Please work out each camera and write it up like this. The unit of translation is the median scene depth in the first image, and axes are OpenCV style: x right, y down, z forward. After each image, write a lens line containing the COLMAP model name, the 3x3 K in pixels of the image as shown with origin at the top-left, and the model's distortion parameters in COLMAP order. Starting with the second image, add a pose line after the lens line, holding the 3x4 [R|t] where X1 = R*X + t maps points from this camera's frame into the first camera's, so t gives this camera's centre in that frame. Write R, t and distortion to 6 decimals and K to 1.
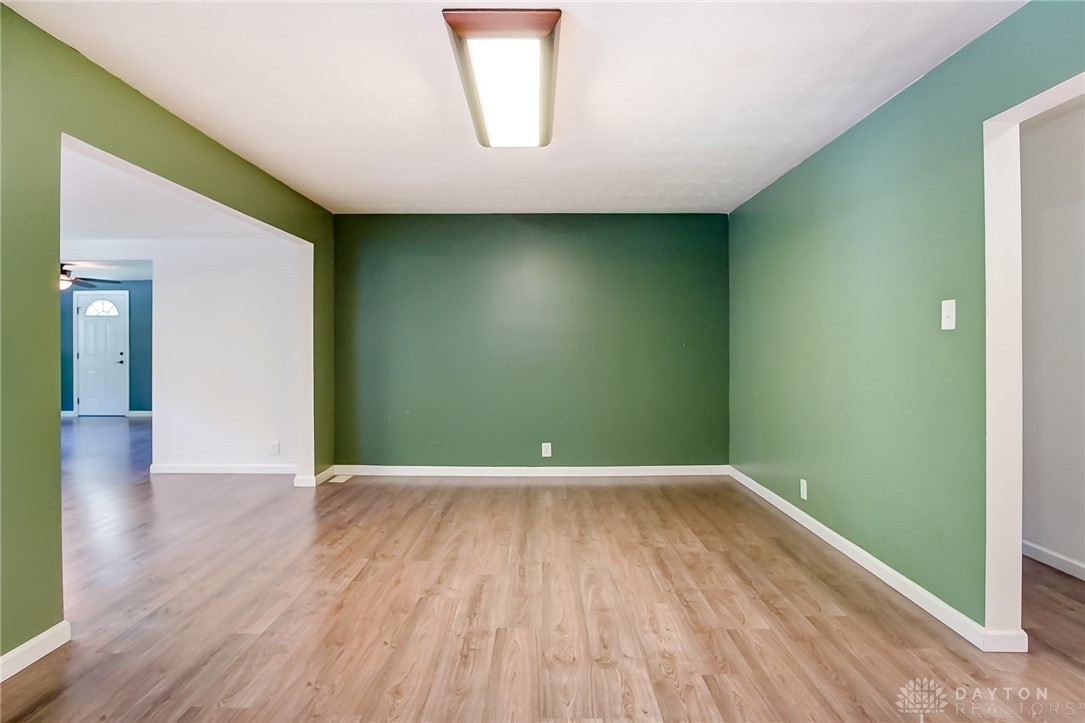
lens RADIAL K [[581.4, 0, 535.1], [0, 581.4, 350.0], [0, 0, 1]] dist [-0.008643, -0.002061]
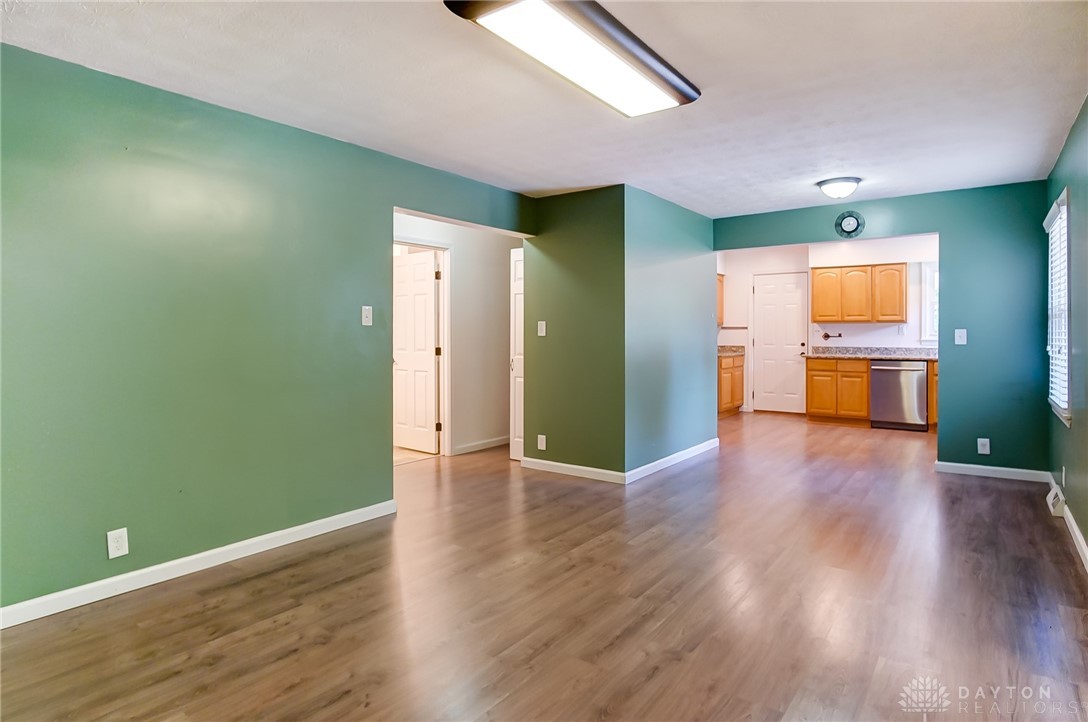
lens RADIAL K [[583.0, 0, 548.0], [0, 583.0, 330.7], [0, 0, 1]] dist [-0.008643, -0.002061]
pose [[-0.808337, 0.005407, 0.588695, -0.448063], [0.005795, 0.999982, -0.001227, -0.012630], [-0.588691, 0.002419, -0.808354, 1.542407]]
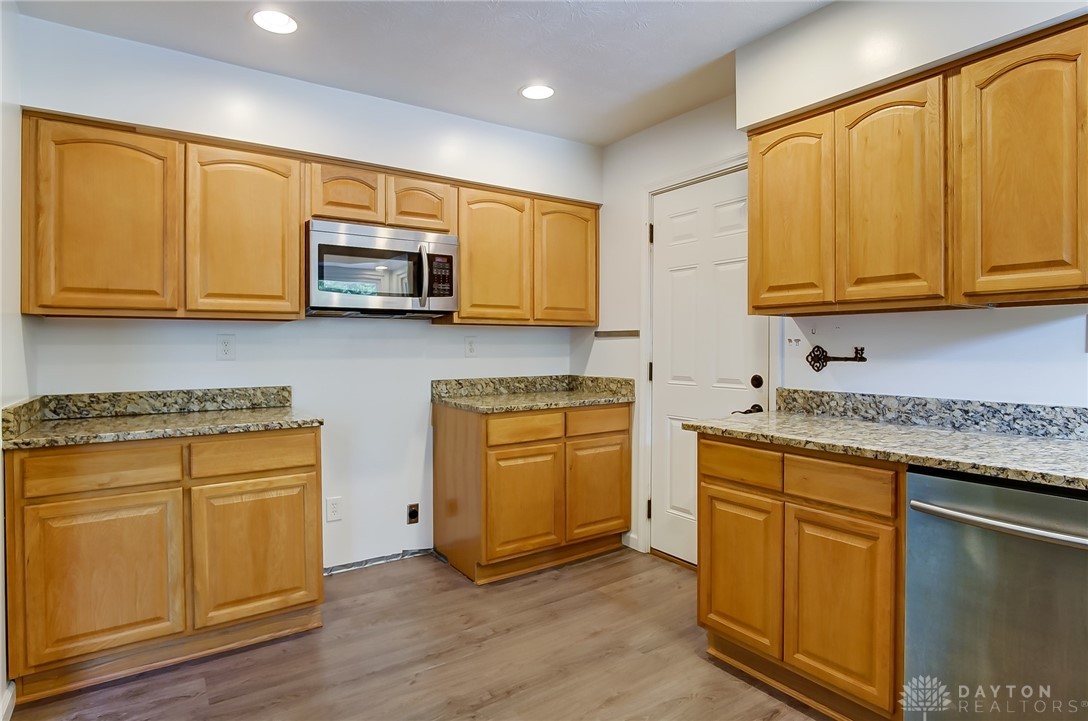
lens RADIAL K [[583.0, 0, 540.3], [0, 583.0, 350.9], [0, 0, 1]] dist [-0.008643, -0.002061]
pose [[-0.579825, -0.003403, 0.814734, -0.443796], [0.011192, 0.999864, 0.012142, -0.012356], [-0.814664, 0.016159, -0.579708, 1.449348]]
